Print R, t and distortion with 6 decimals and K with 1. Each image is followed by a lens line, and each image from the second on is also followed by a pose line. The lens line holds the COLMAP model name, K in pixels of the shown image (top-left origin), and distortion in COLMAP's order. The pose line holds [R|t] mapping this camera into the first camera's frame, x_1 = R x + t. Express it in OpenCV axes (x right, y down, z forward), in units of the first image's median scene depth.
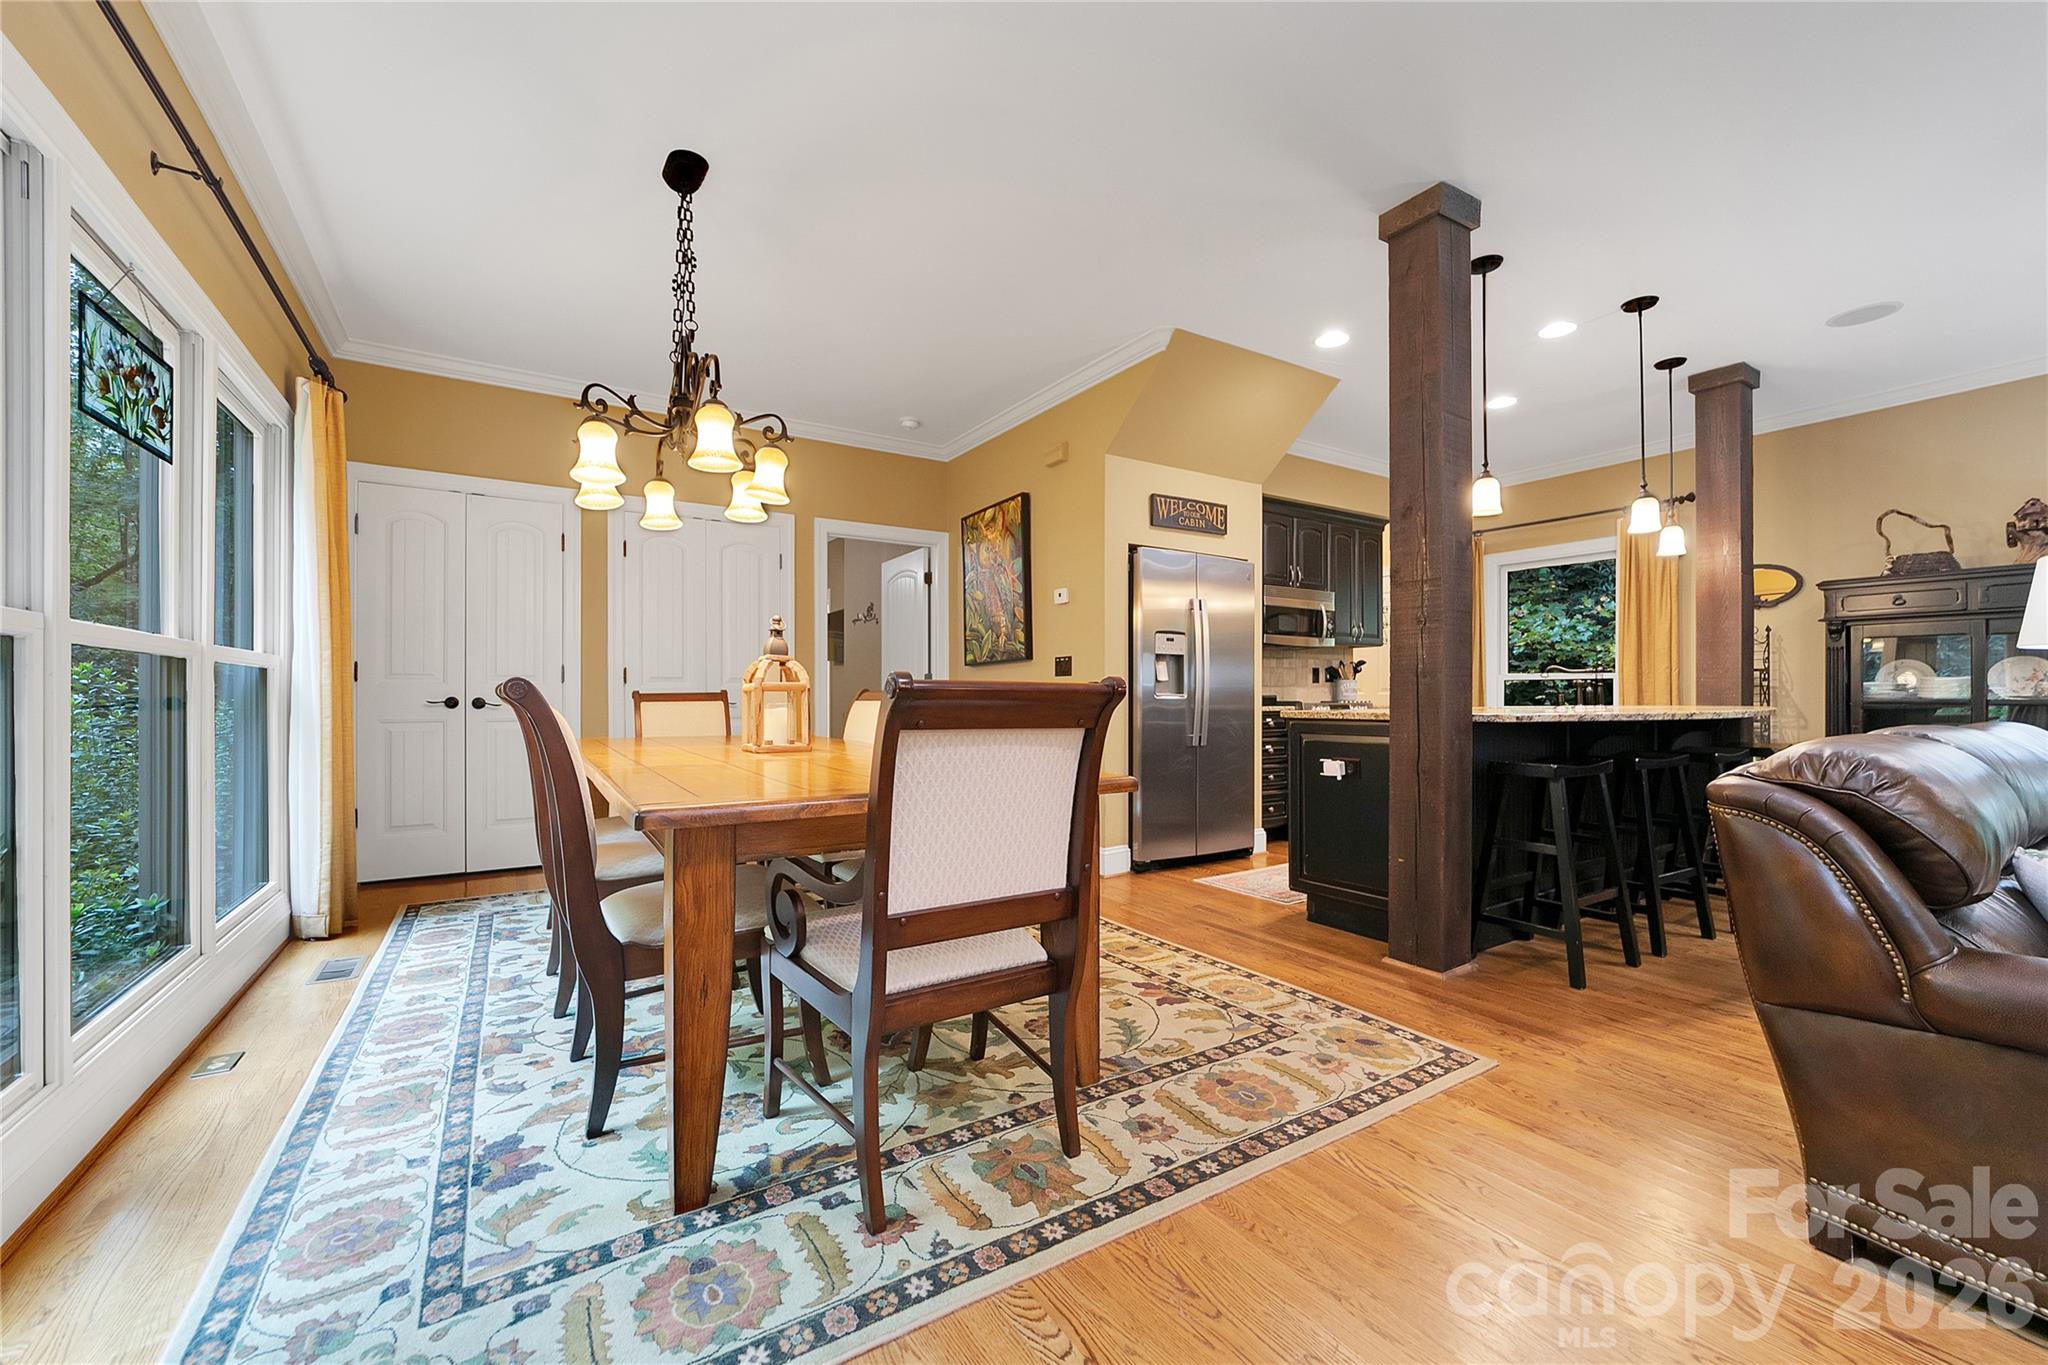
lens RADIAL K [[802.4, 0, 1059.4], [0, 802.4, 693.9], [0, 0, 1]] dist [-0.019391, 0.008471]
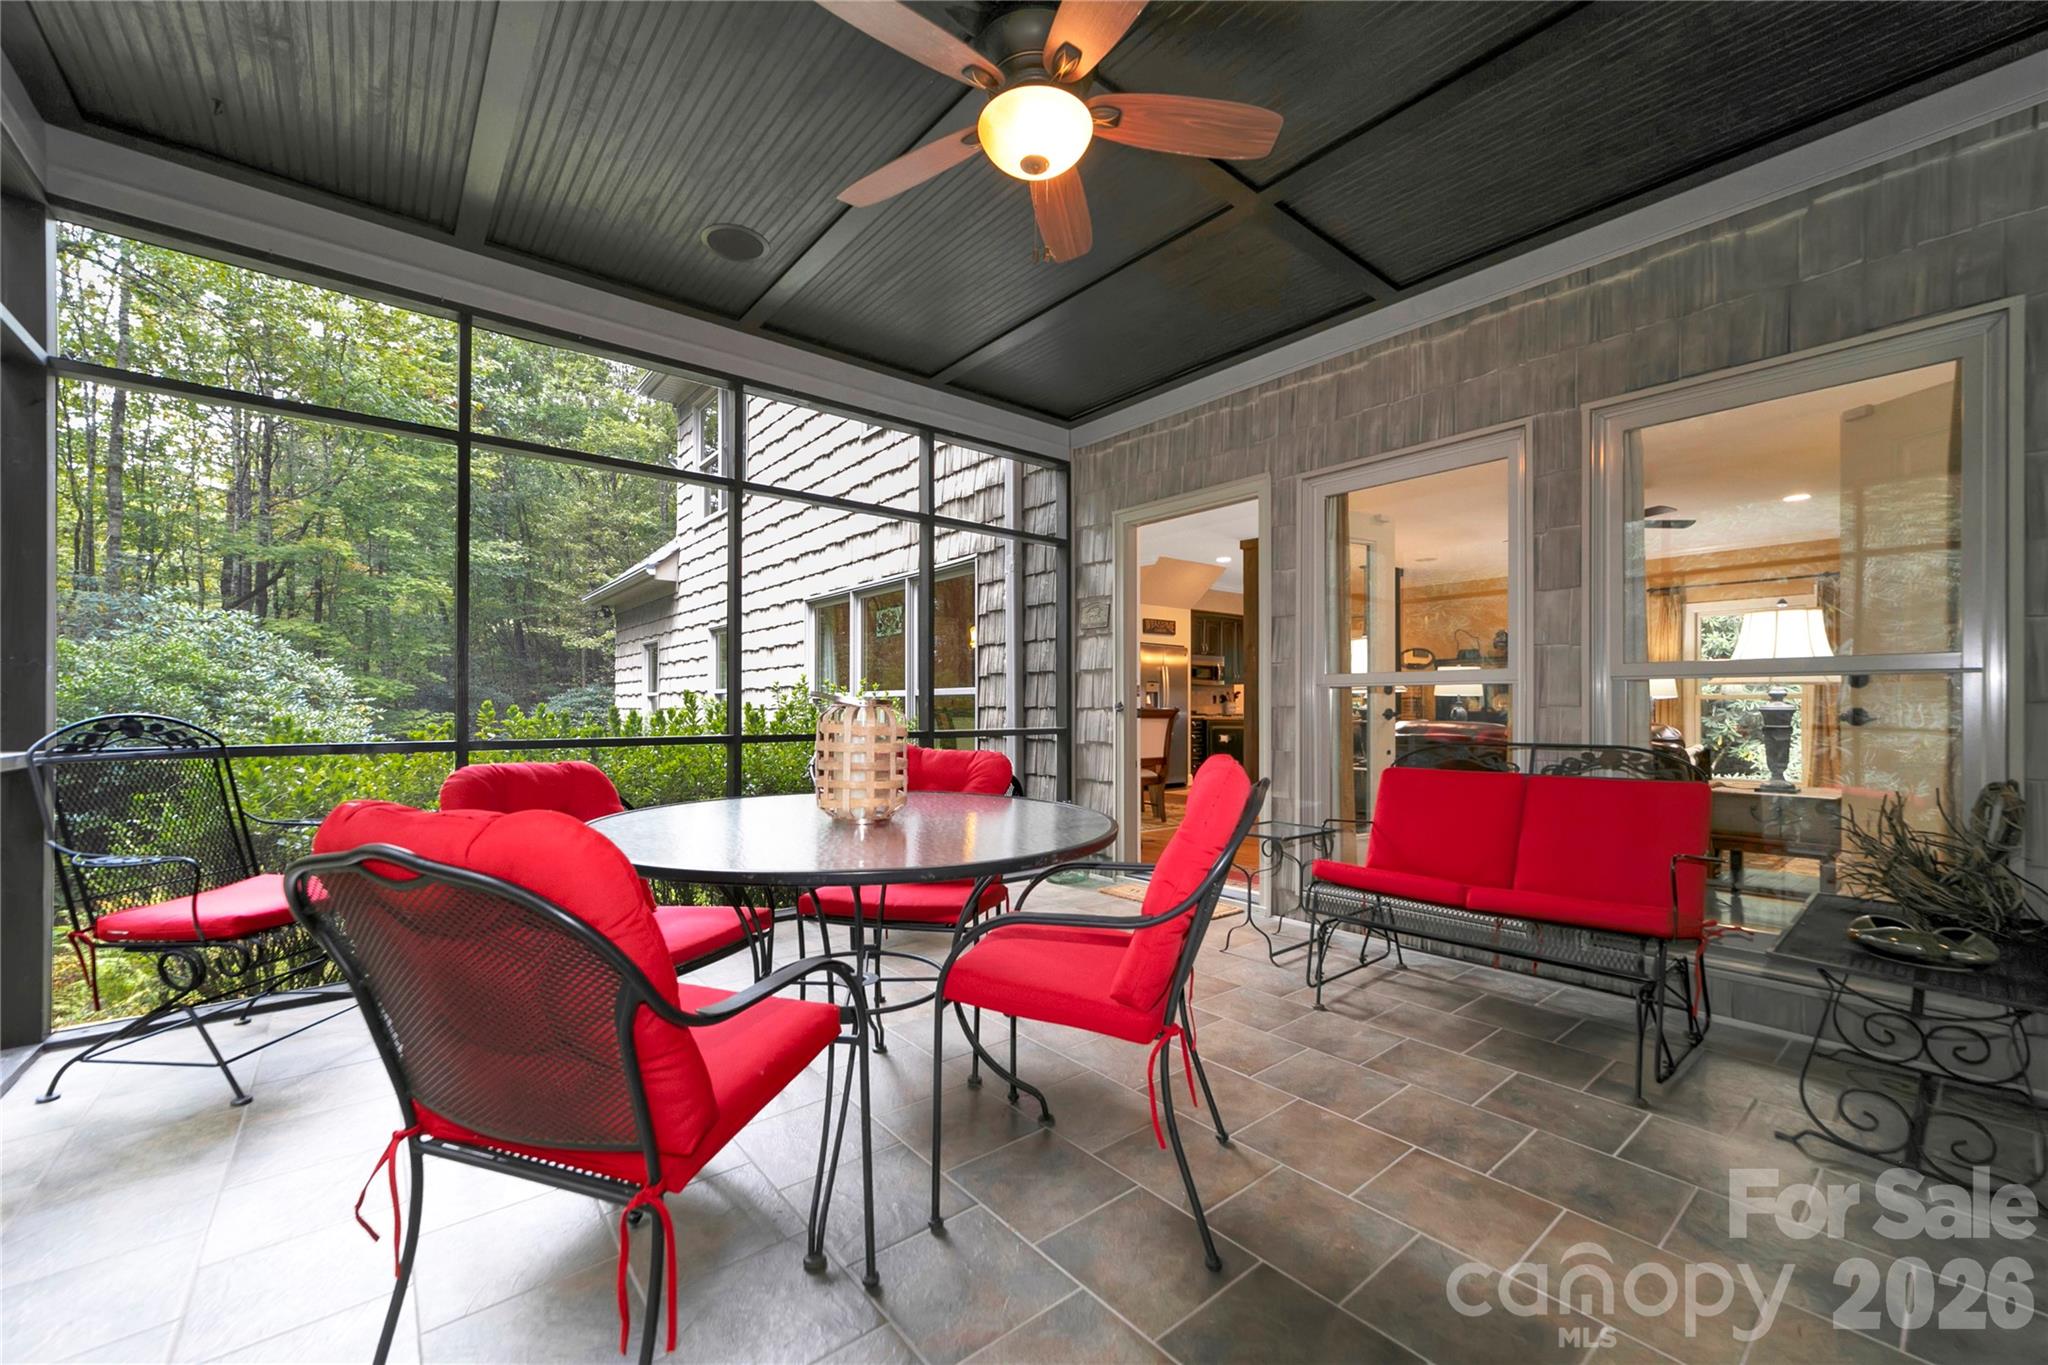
lens RADIAL K [[798.8, 0, 1029.4], [0, 798.8, 693.7], [0, 0, 1]] dist [-0.016659, 0.008537]
pose [[0.995681, 0.004701, 0.092726, -0.361104], [-0.003159, 0.999854, -0.016775, -0.004572], [-0.092792, 0.016410, 0.995550, -1.040892]]
